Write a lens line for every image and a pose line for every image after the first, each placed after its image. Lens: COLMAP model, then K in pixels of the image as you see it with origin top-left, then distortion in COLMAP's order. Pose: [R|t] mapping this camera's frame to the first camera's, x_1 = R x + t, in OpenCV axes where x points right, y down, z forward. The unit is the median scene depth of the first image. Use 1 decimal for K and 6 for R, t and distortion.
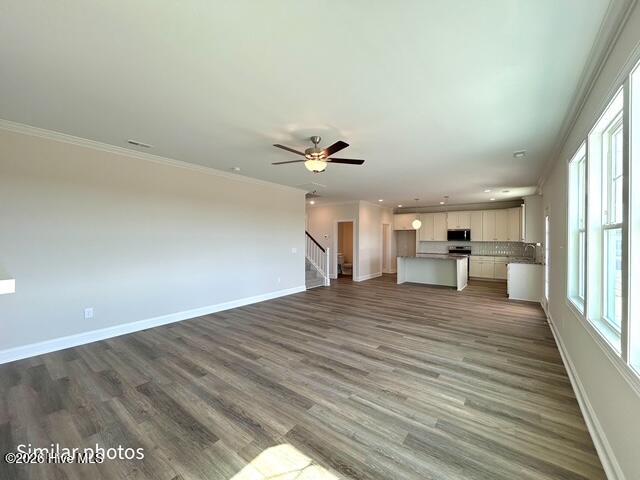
lens RADIAL K [[257.2, 0, 320.0], [0, 257.2, 240.0], [0, 0, 1]] dist [-0.000941, 0.000154]
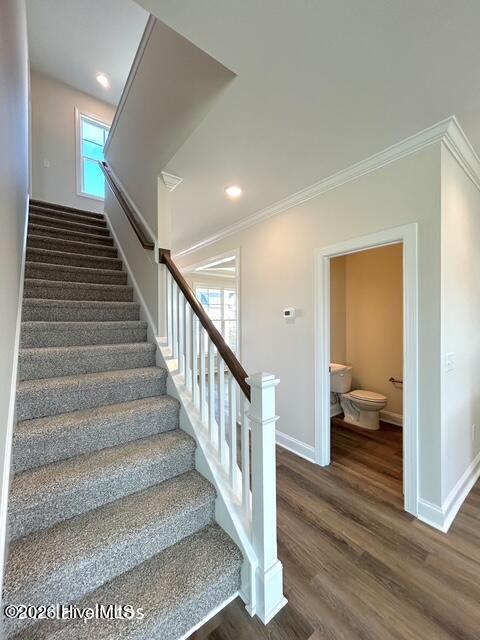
lens RADIAL K [[257.2, 0, 240.0], [0, 257.2, 320.0], [0, 0, 1]] dist [-0.000941, 0.000154]
pose [[0.965334, -0.011228, -0.260777, 0.125094], [0.011179, 0.999936, -0.001670, -0.011556], [0.260779, -0.001303, 0.965398, 1.872320]]
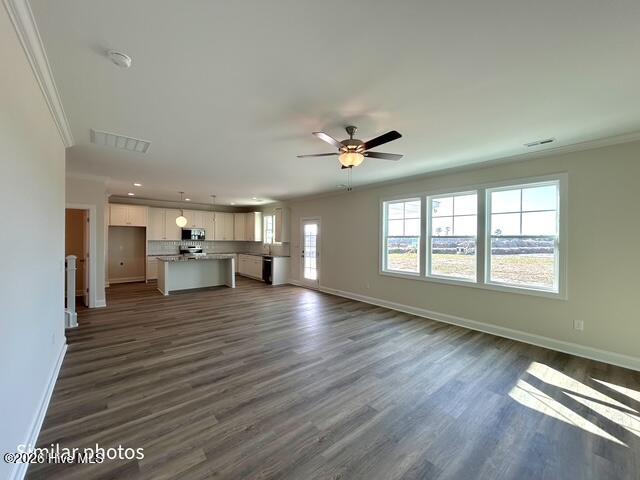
lens RADIAL K [[257.2, 0, 320.0], [0, 257.2, 240.0], [0, 0, 1]] dist [-0.000941, 0.000154]
pose [[0.223308, -0.007777, 0.974717, -0.901704], [-0.002961, 0.999958, 0.008657, -0.022275], [-0.974743, -0.004819, 0.223276, 0.905108]]
